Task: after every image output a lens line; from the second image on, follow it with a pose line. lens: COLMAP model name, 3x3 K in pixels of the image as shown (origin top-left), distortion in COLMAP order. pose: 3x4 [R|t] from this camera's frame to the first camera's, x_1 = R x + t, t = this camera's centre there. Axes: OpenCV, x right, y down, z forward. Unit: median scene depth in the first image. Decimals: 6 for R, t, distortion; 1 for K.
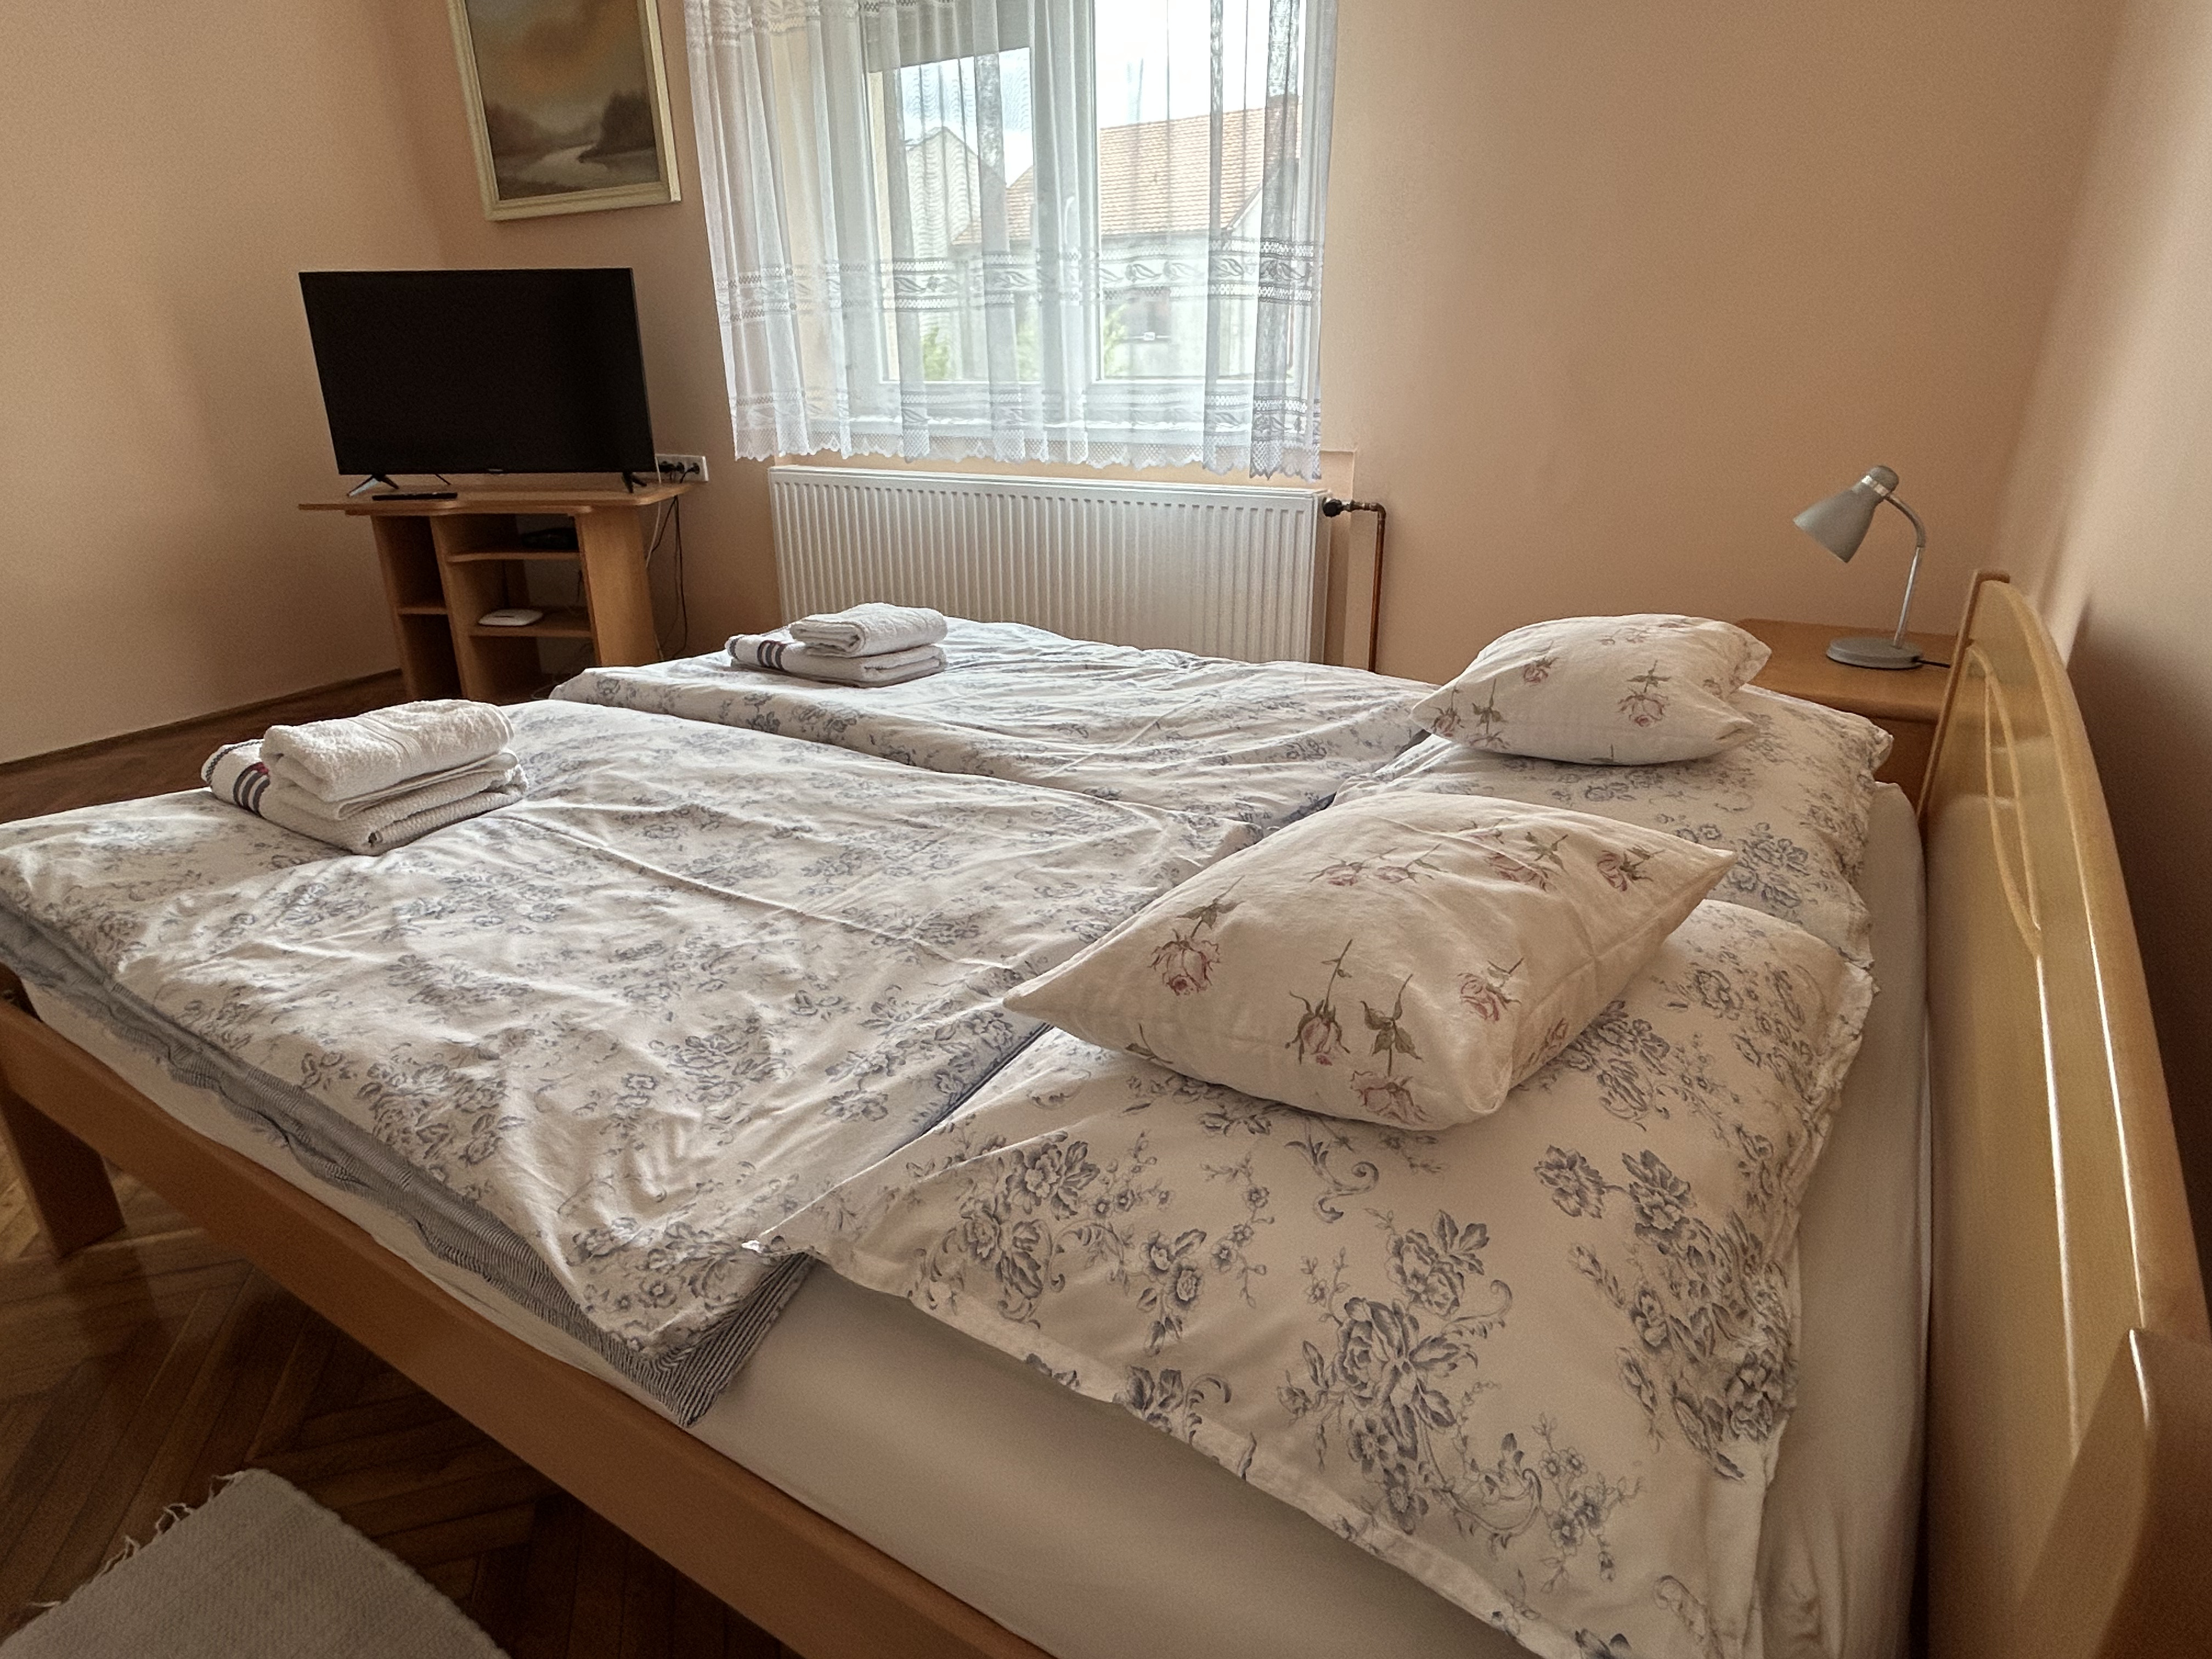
lens RADIAL K [[1237.1, 0, 1099.0], [0, 1237.1, 822.9], [0, 0, 1]] dist [0.002729, -0.002074]
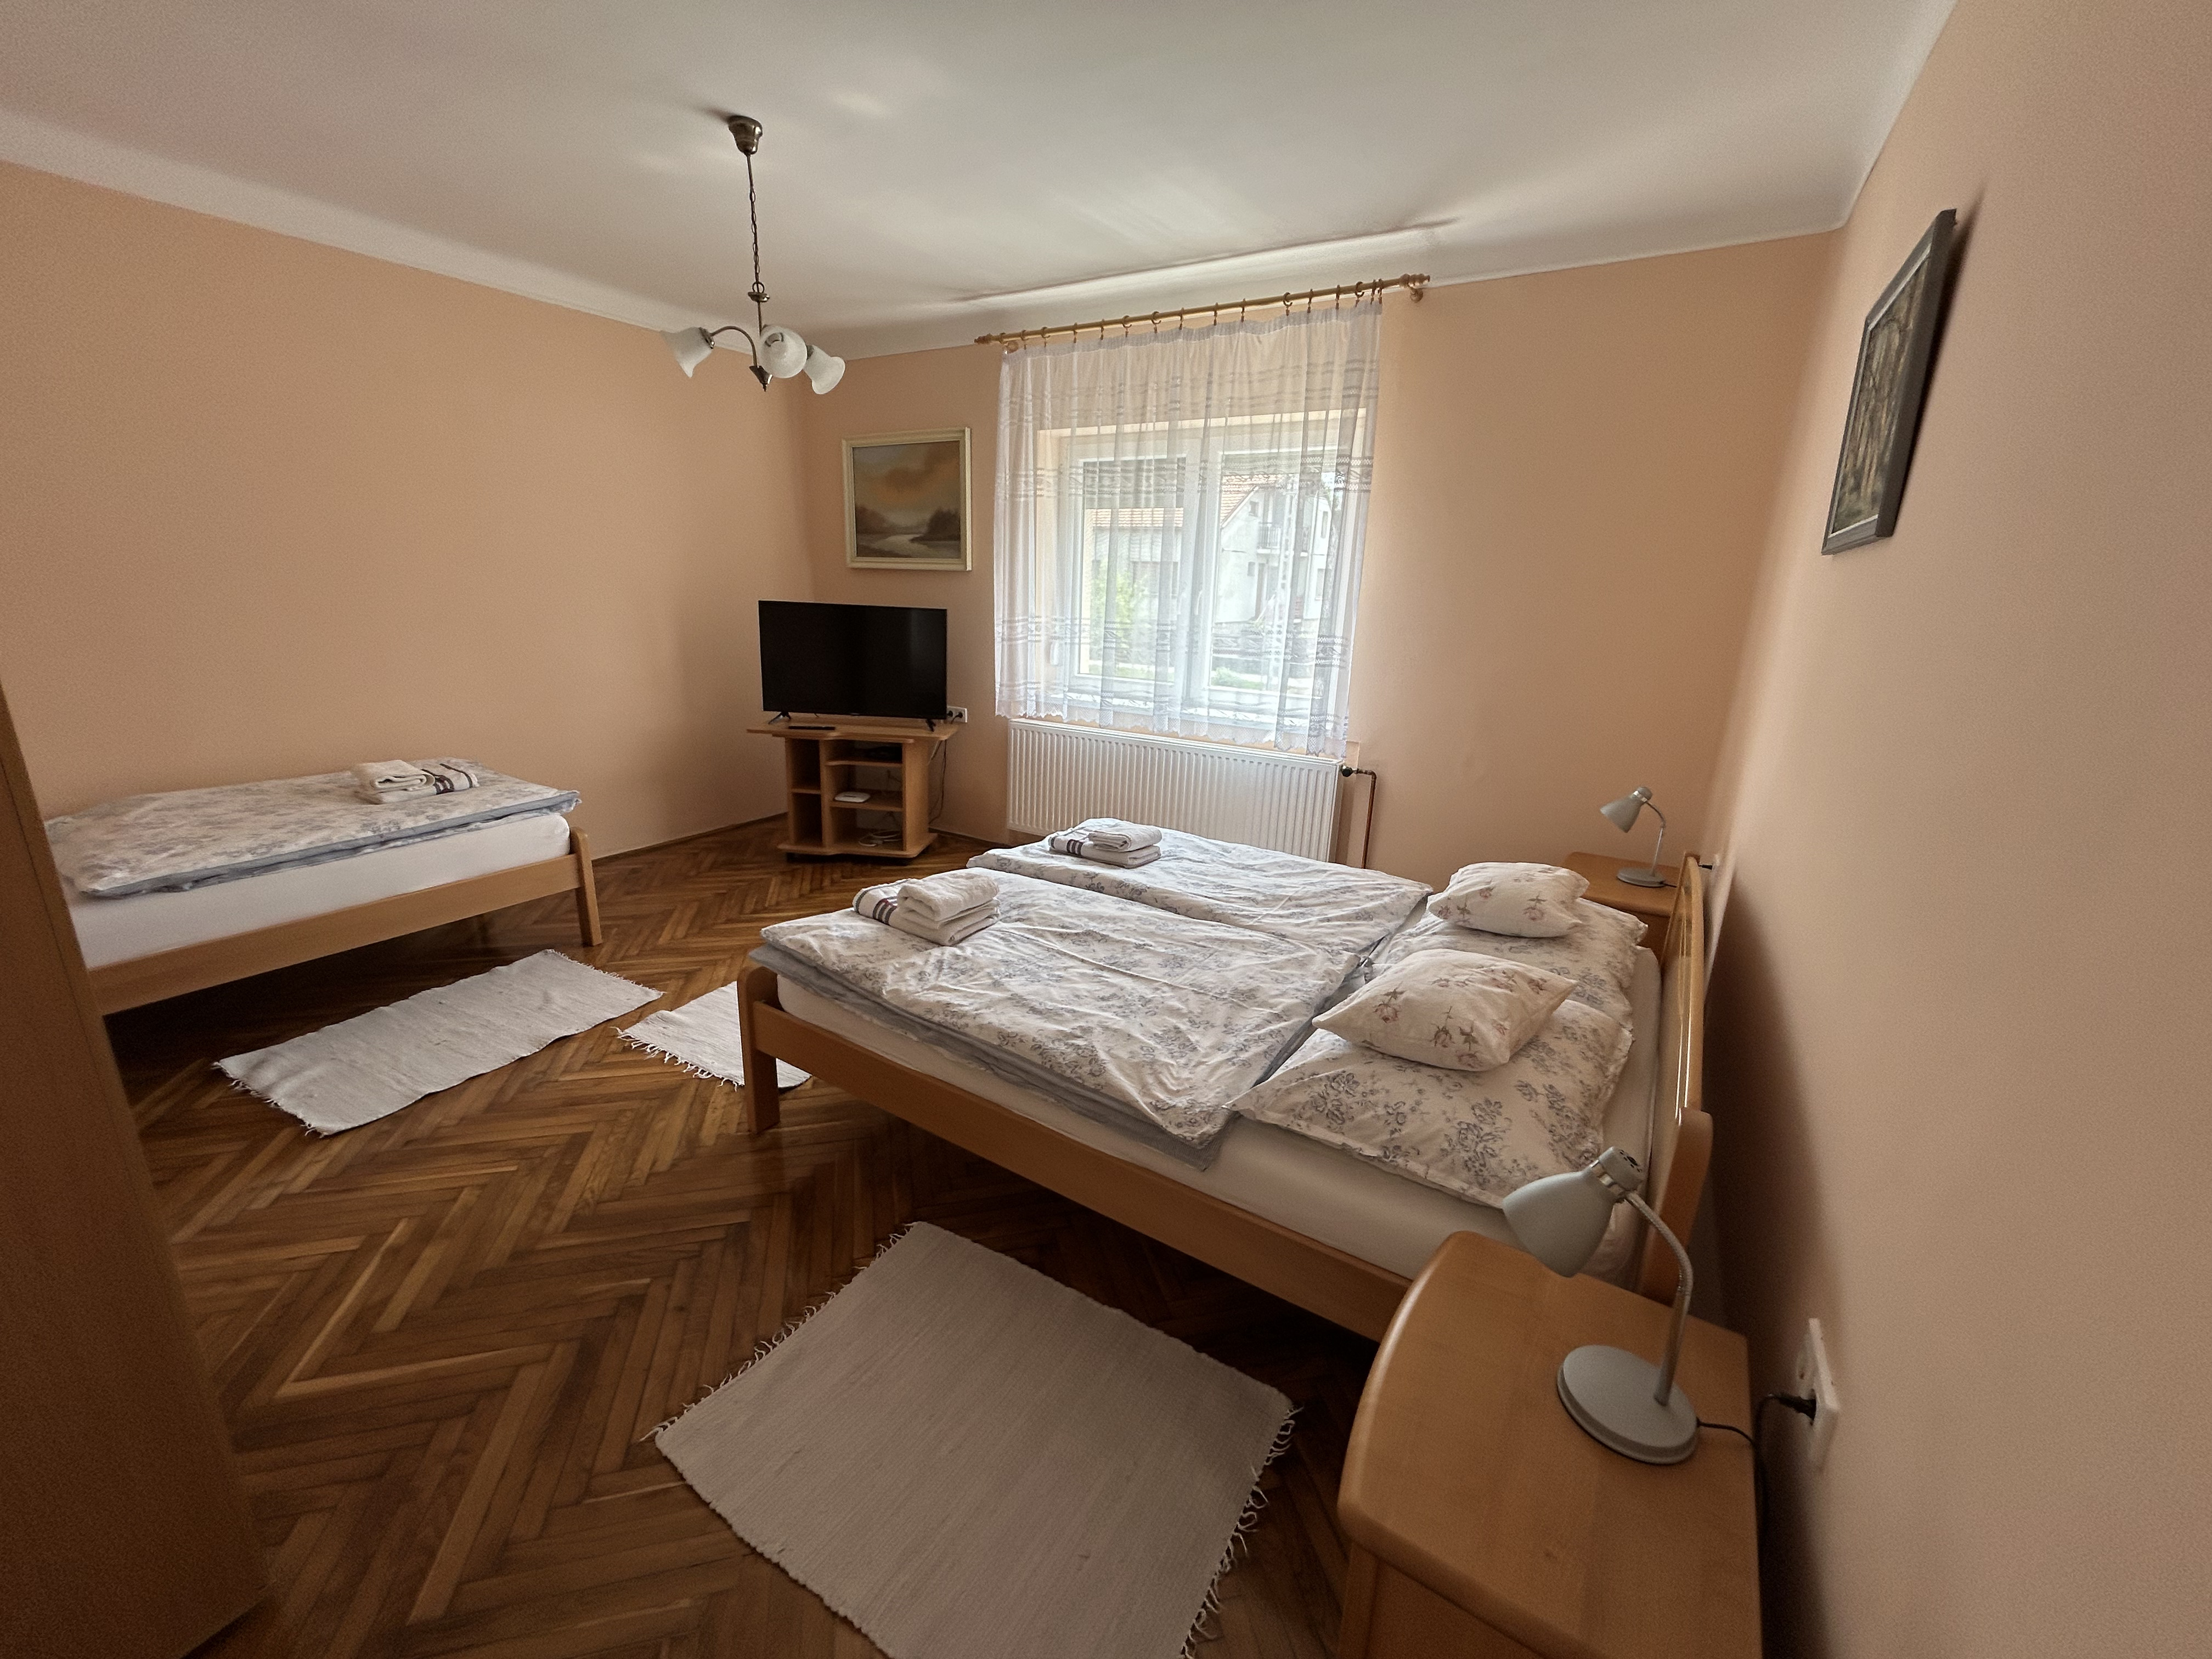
lens RADIAL K [[894.2, 0, 1101.9], [0, 894.2, 835.7], [0, 0, 1]] dist [-0.001138, -0.000320]
pose [[0.998549, 0.053844, 0.000941, -0.367892], [-0.053502, 0.993907, -0.096366, -0.033455], [-0.006124, 0.096176, 0.995346, -0.652182]]
